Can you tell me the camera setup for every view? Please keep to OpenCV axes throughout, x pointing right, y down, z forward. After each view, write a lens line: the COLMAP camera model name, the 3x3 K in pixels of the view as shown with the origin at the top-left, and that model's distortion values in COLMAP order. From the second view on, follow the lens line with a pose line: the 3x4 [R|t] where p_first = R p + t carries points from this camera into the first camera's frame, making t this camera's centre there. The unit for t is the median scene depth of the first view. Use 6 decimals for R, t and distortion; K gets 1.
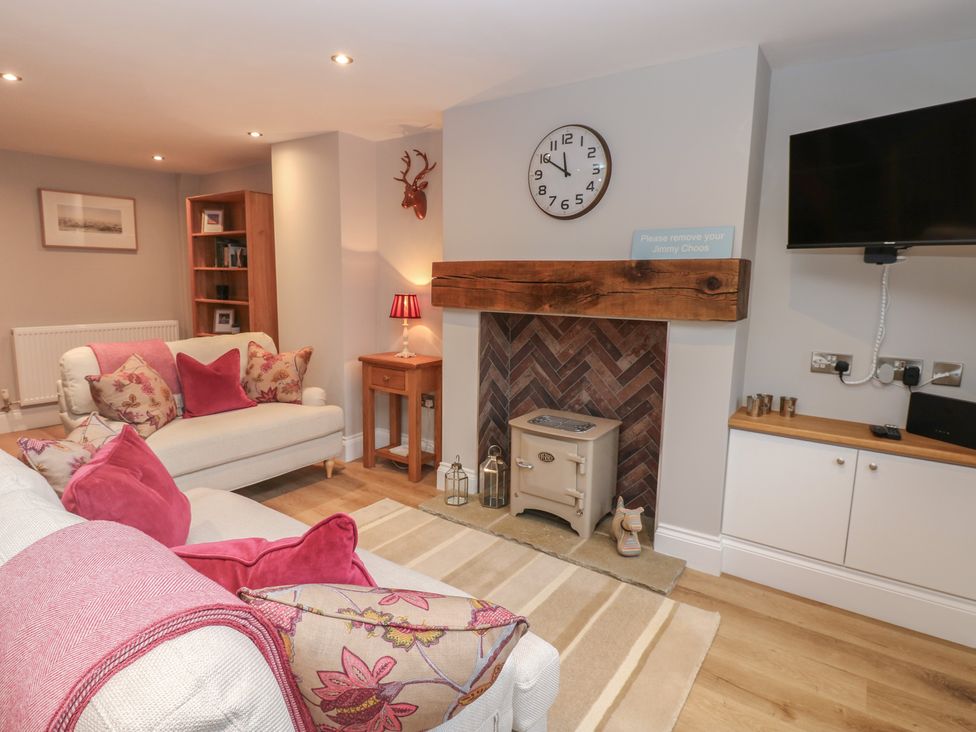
lens RADIAL K [[528.4, 0, 495.5], [0, 528.4, 354.0], [0, 0, 1]] dist [0.001925, -0.018692]
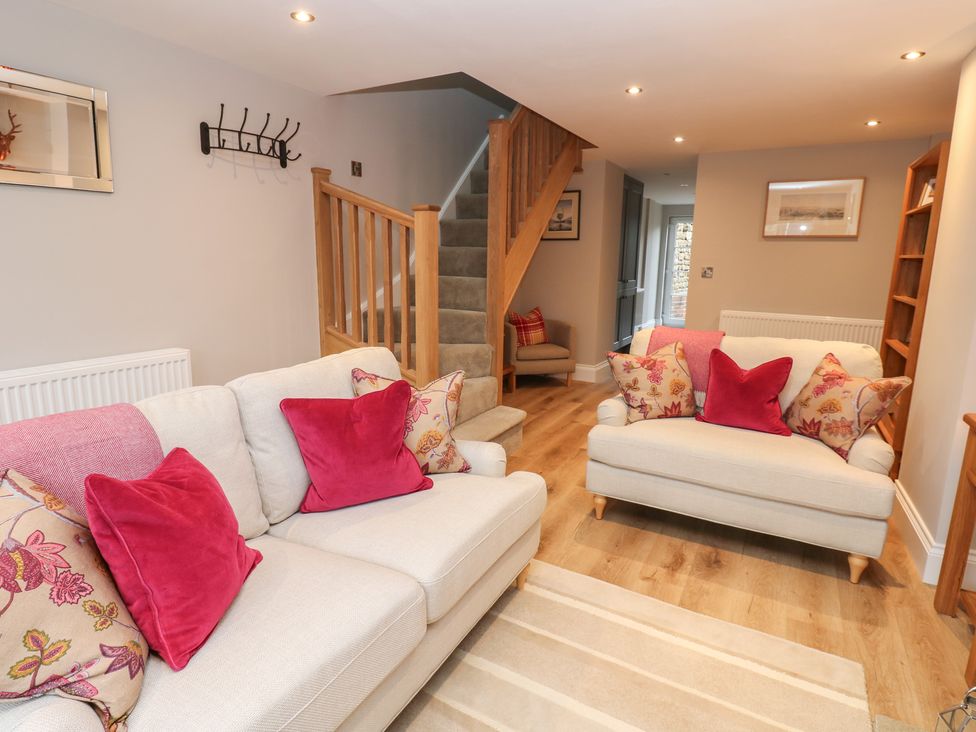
lens RADIAL K [[520.5, 0, 490.2], [0, 520.5, 354.5], [0, 0, 1]] dist [0.001864, -0.015815]
pose [[0.090201, 0.167848, -0.981678, 0.265702], [-0.152921, 0.976341, 0.152884, -0.077373], [0.984113, 0.136328, 0.113735, 0.577147]]
